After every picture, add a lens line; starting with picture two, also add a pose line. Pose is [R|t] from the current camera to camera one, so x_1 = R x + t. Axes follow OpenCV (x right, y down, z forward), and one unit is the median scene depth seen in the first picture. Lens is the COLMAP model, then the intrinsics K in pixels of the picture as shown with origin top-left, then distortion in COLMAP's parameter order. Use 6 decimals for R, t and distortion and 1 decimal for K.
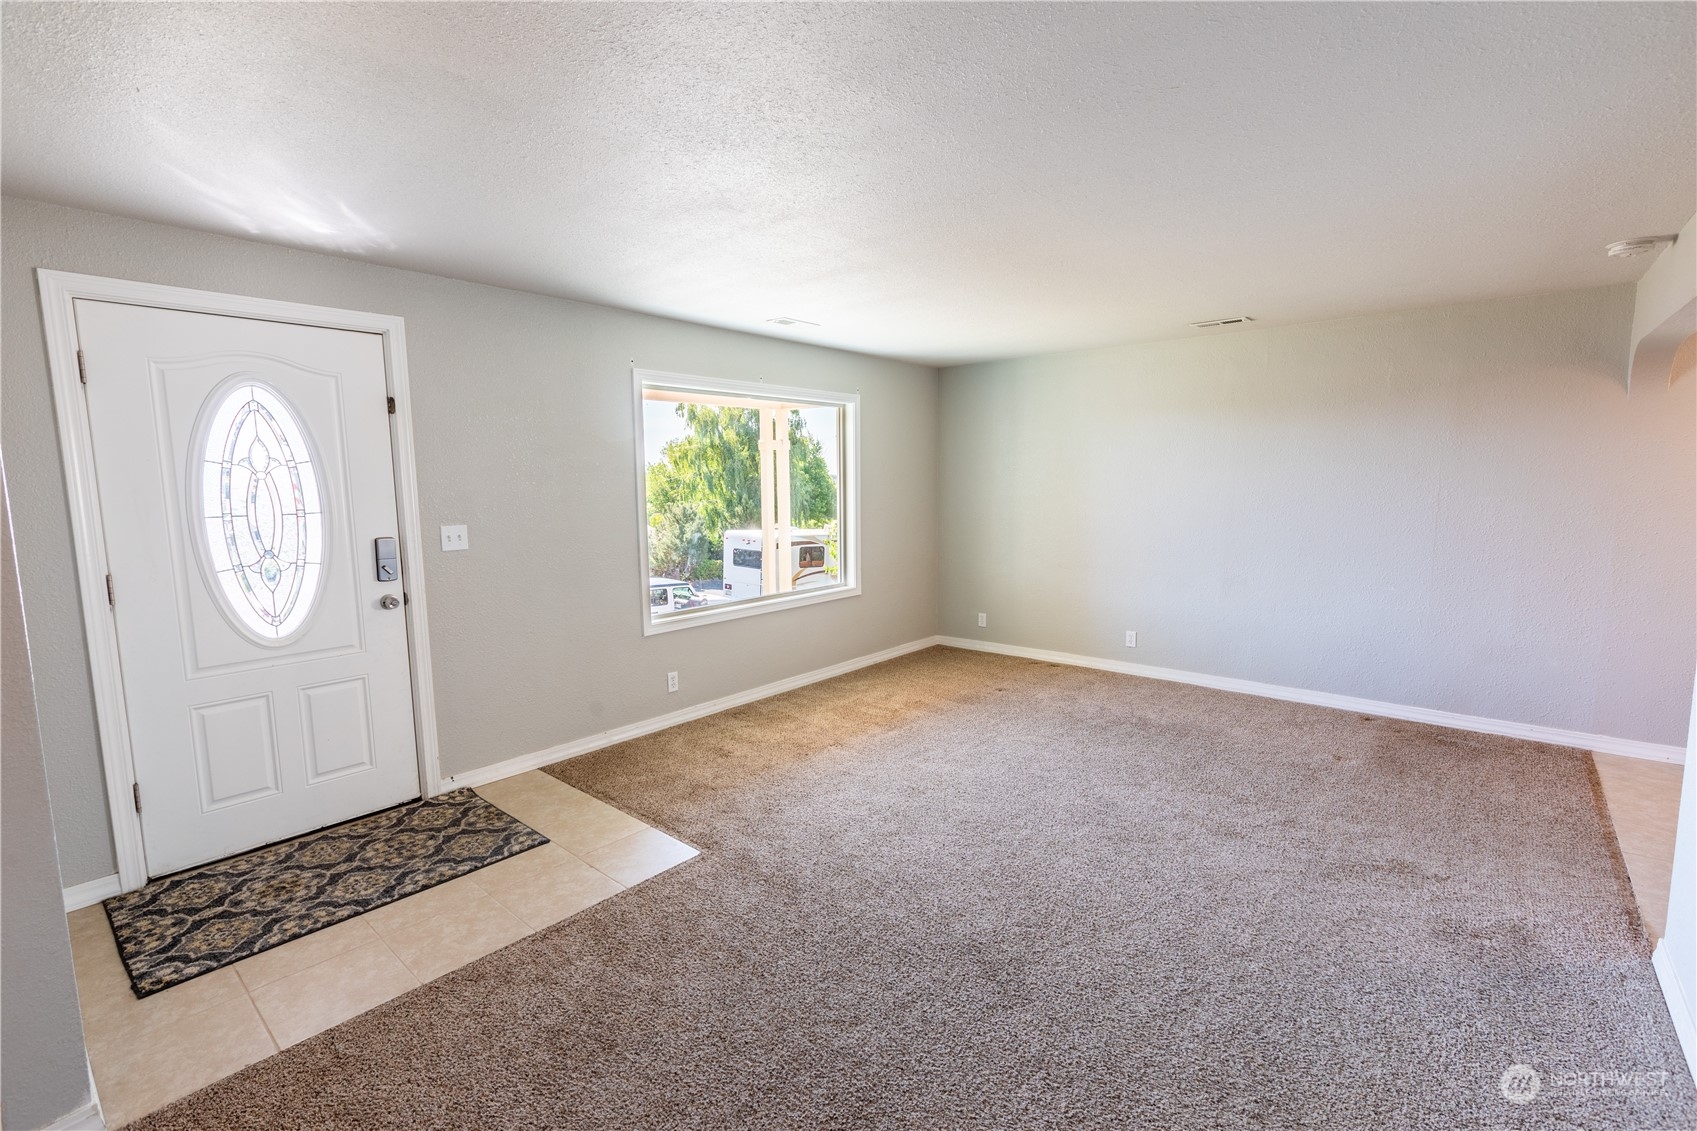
lens RADIAL K [[755.3, 0, 844.7], [0, 755.3, 565.7], [0, 0, 1]] dist [0.002823, -0.001377]
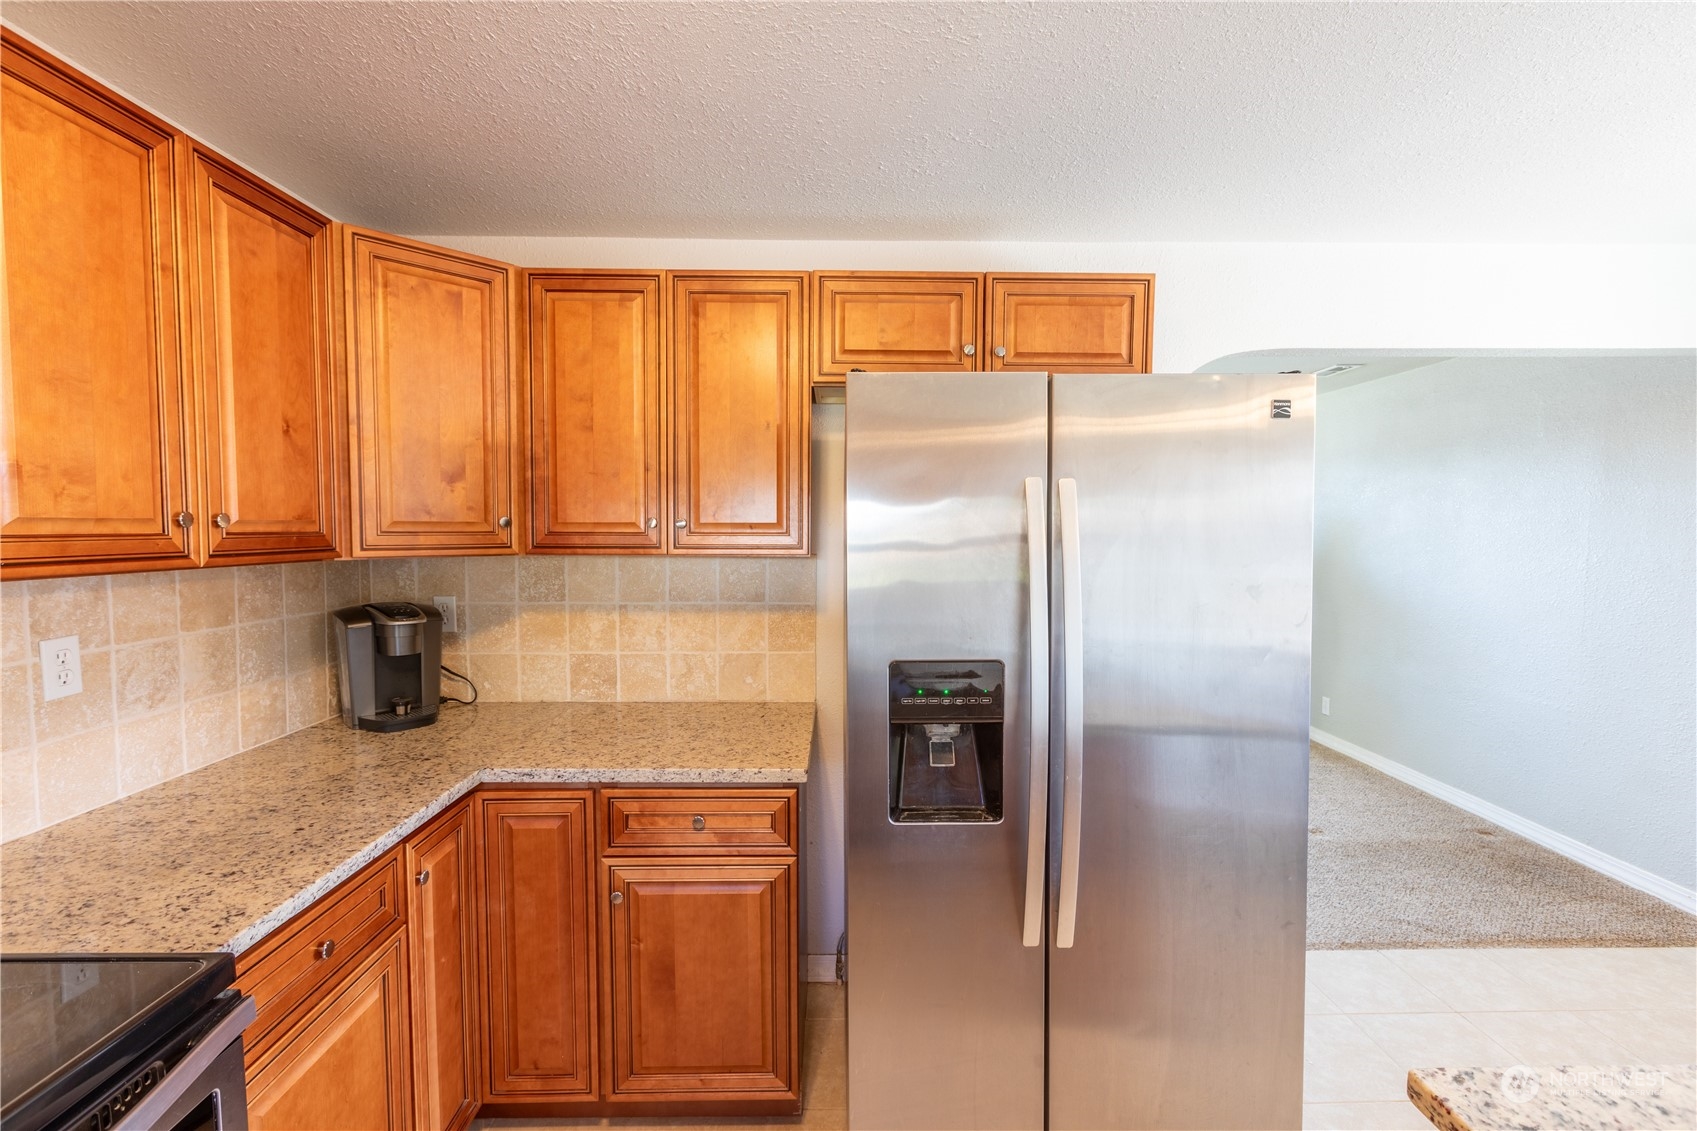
lens RADIAL K [[751.2, 0, 845.4], [0, 751.2, 564.7], [0, 0, 1]] dist [-0.000179, -0.000346]
pose [[0.661490, 0.055332, -0.747910, 1.157552], [-0.100485, 0.994821, -0.015275, -0.001322], [0.743192, 0.085258, 0.663624, -0.094645]]
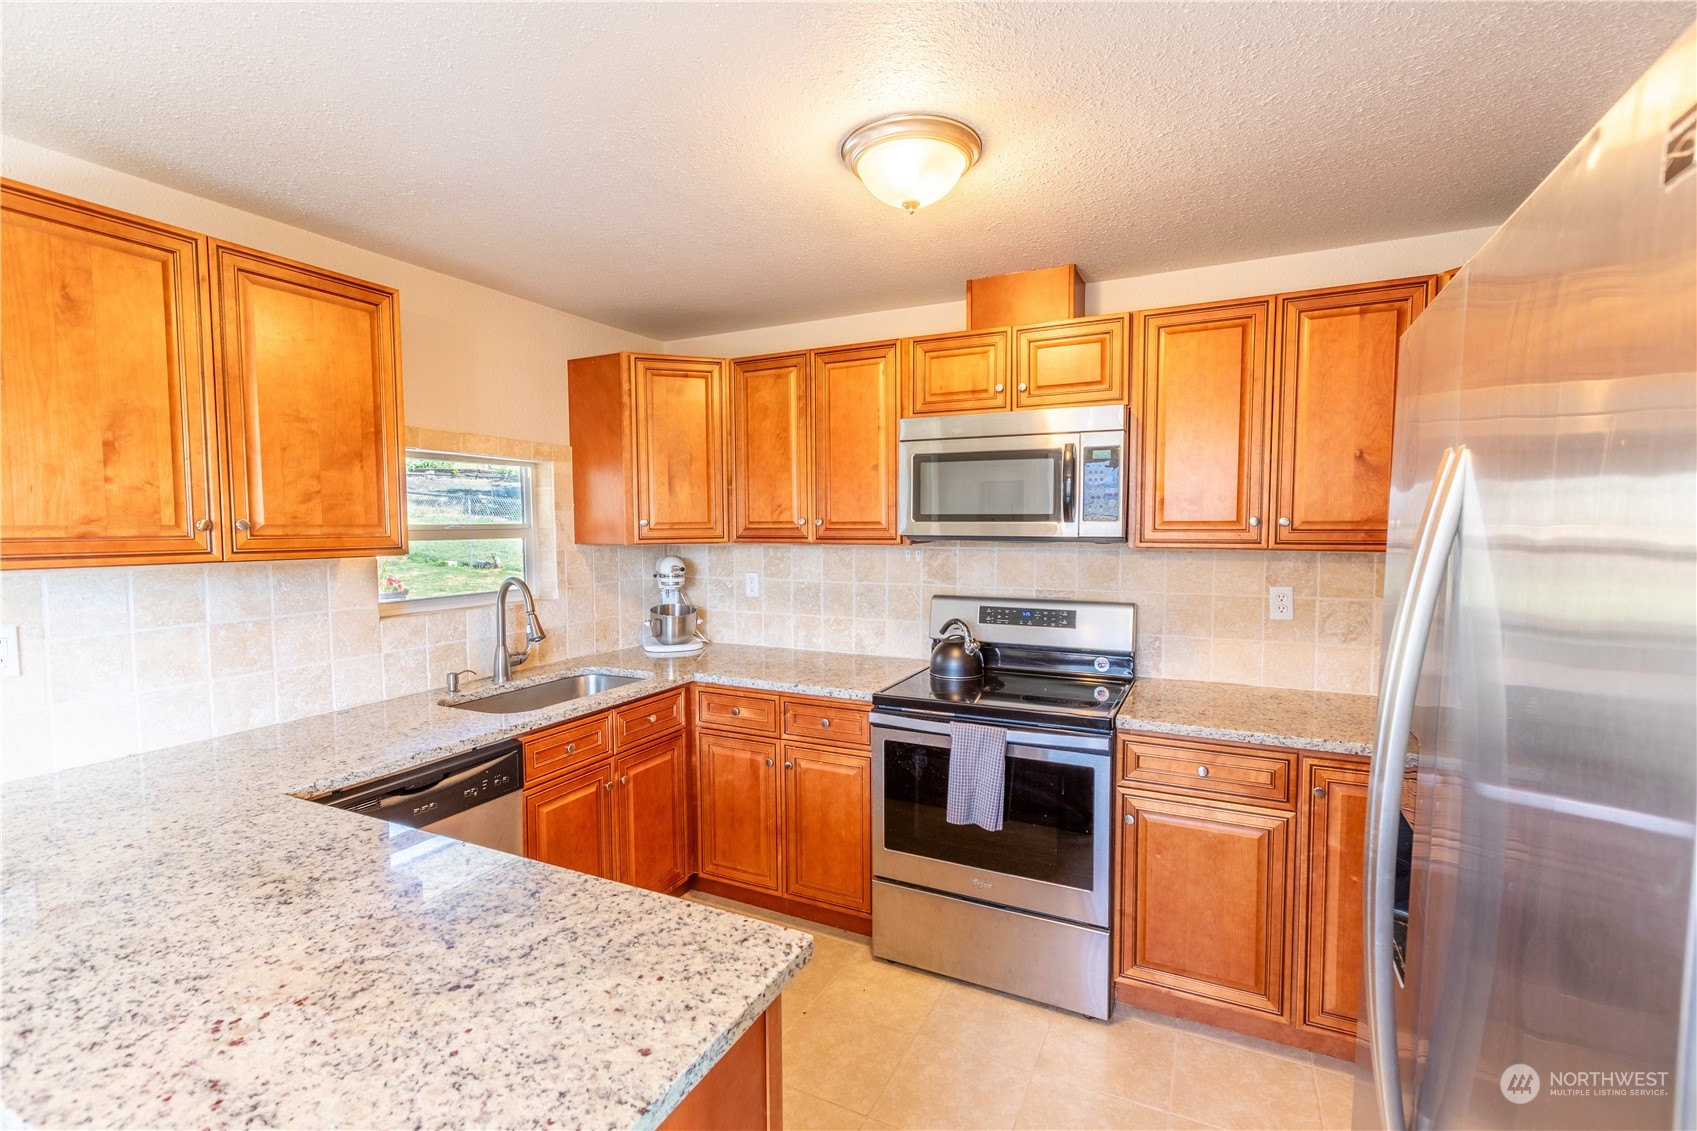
lens RADIAL K [[755.3, 0, 844.7], [0, 755.3, 565.7], [0, 0, 1]] dist [0.002823, -0.001377]
pose [[-0.969618, 0.033870, -0.242270, 1.166510], [-0.009888, 0.984133, 0.177158, -0.078845], [0.244426, 0.174171, -0.953898, 0.513048]]
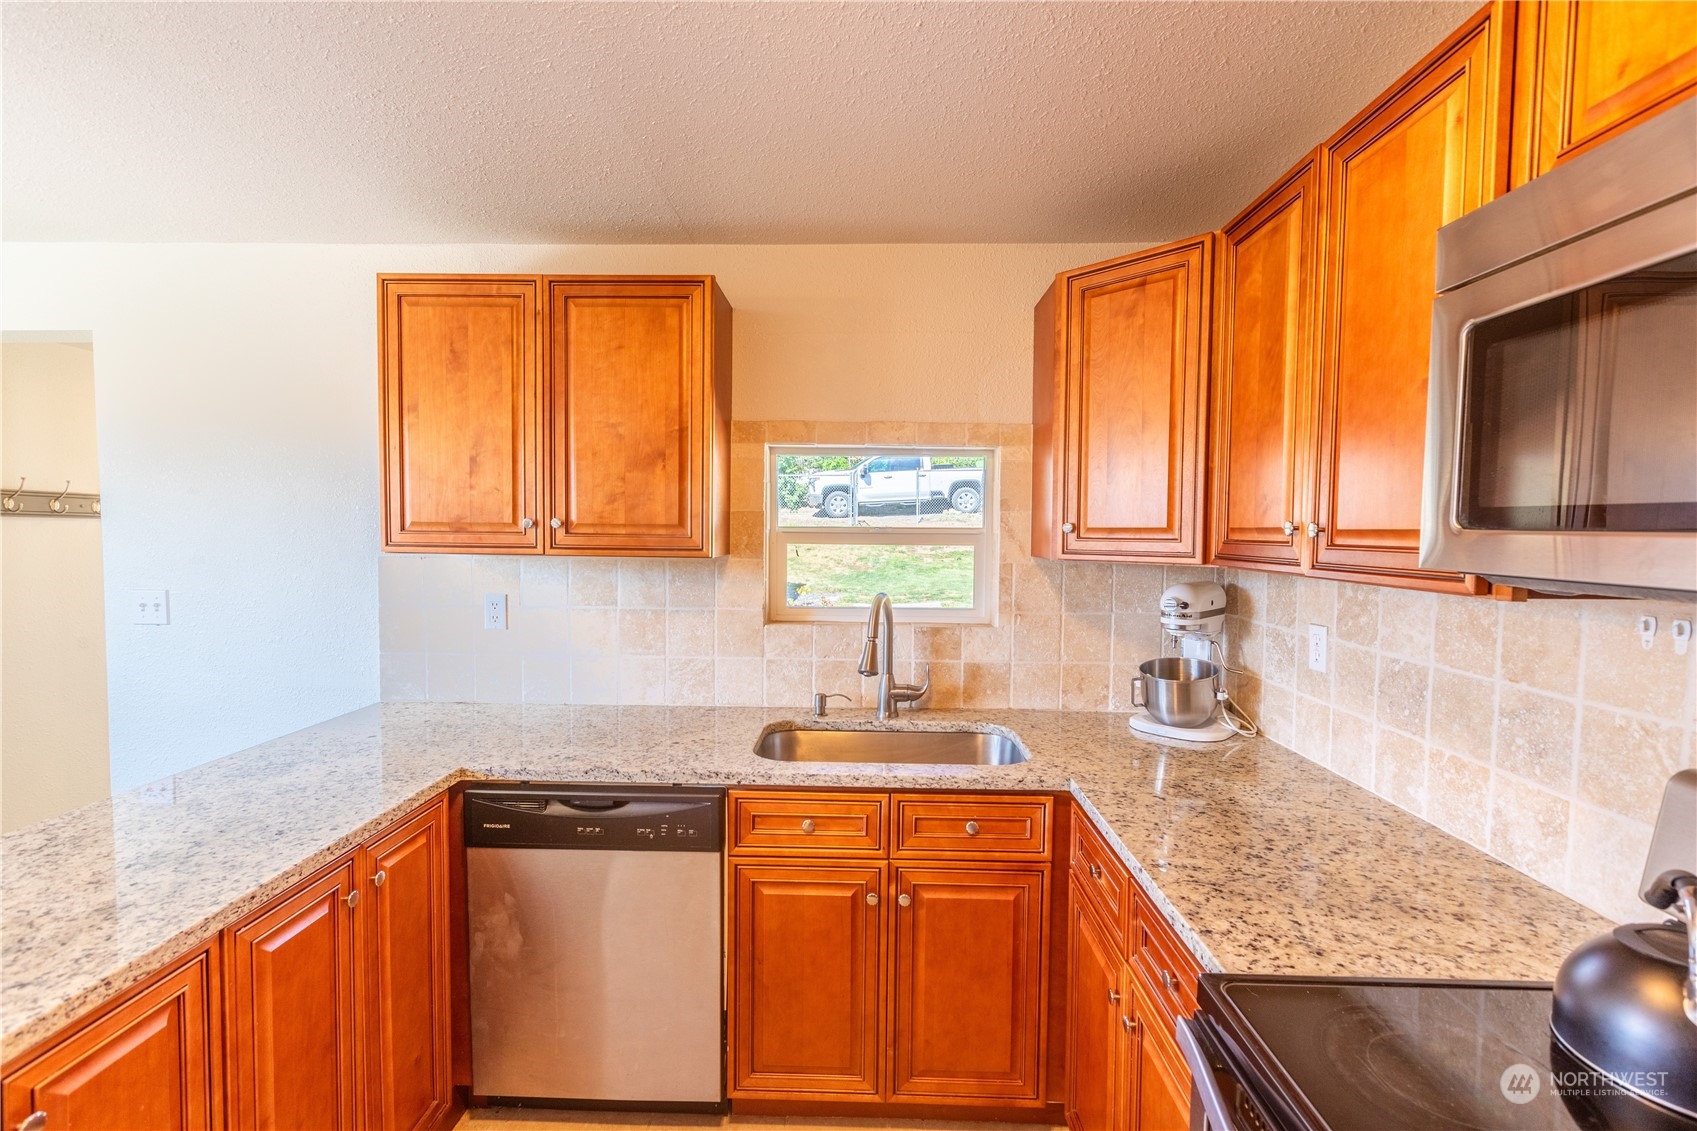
lens RADIAL K [[755.3, 0, 844.7], [0, 755.3, 565.7], [0, 0, 1]] dist [0.002823, -0.001377]
pose [[-0.627782, -0.030020, 0.777810, 0.804283], [0.093608, 0.989092, 0.113727, -0.017215], [-0.772740, 0.144206, -0.618124, 0.058787]]
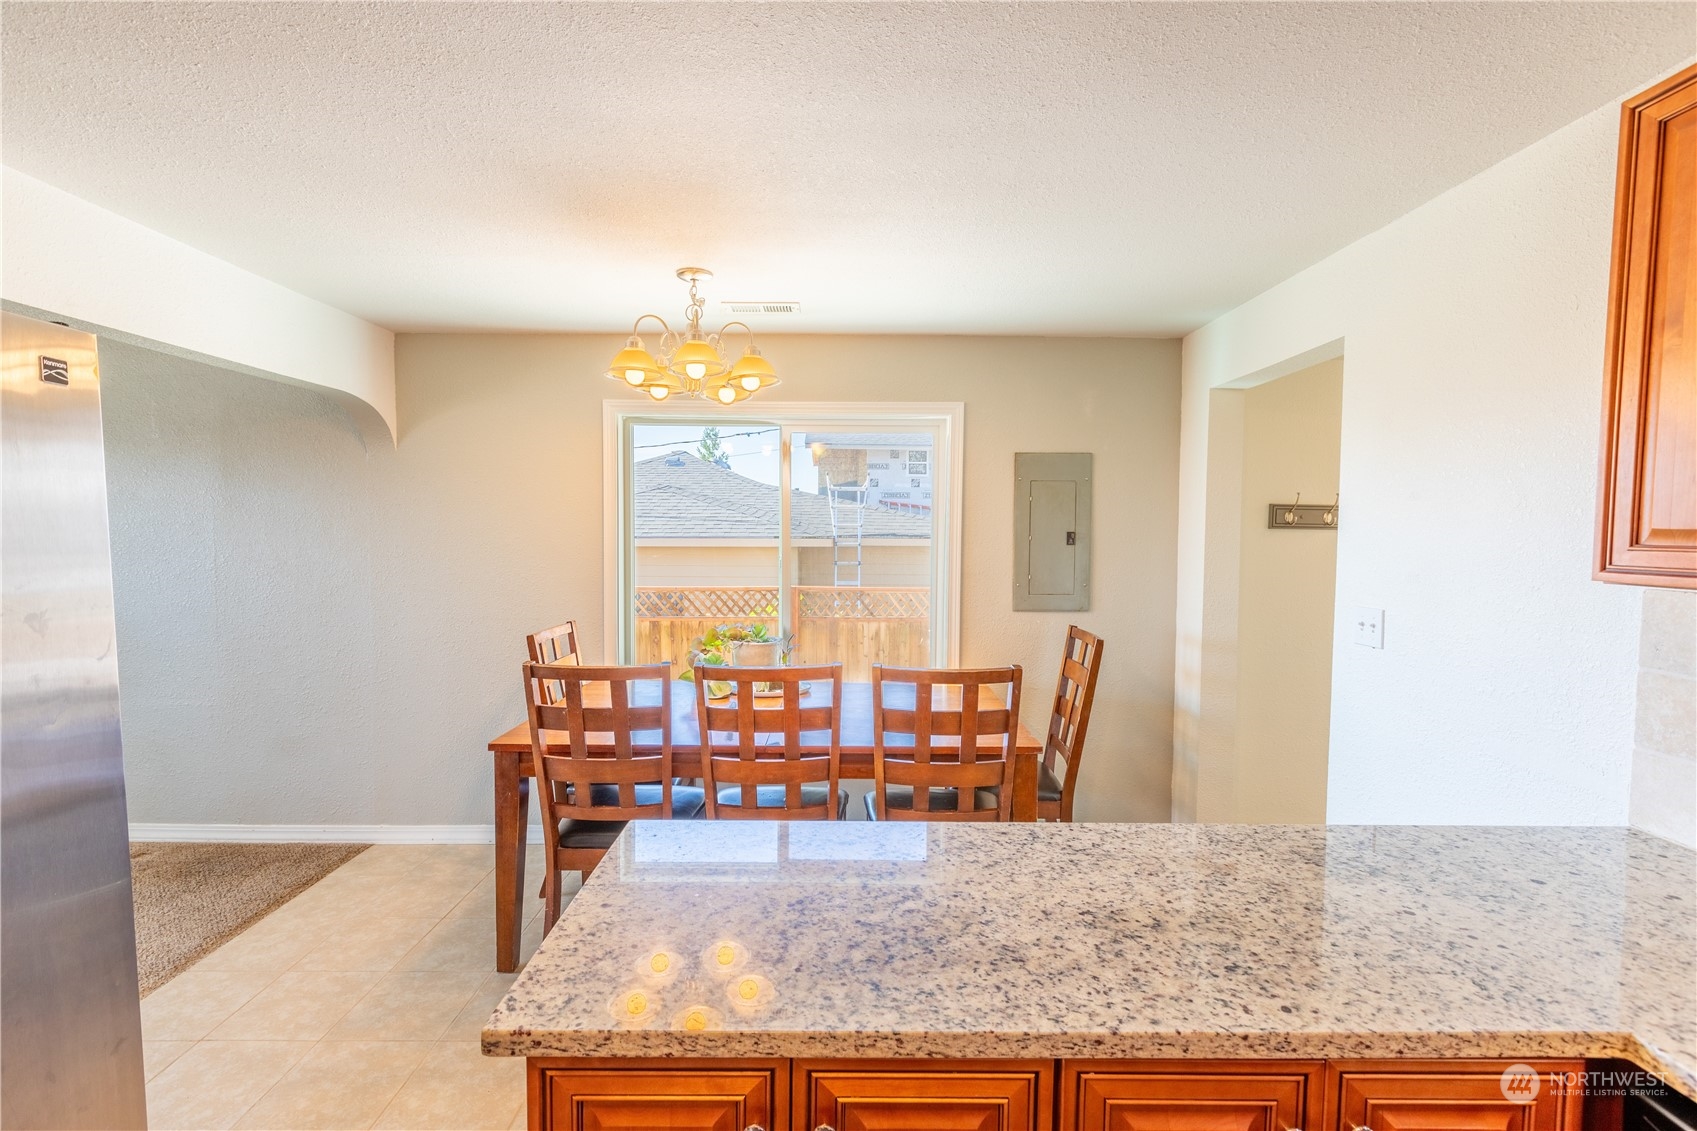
lens RADIAL K [[755.3, 0, 844.7], [0, 755.3, 565.7], [0, 0, 1]] dist [0.002823, -0.001377]
pose [[0.754551, -0.010758, 0.656154, 1.027096], [0.061307, 0.996648, -0.054159, -0.002044], [-0.653372, 0.081093, 0.752681, -0.081667]]
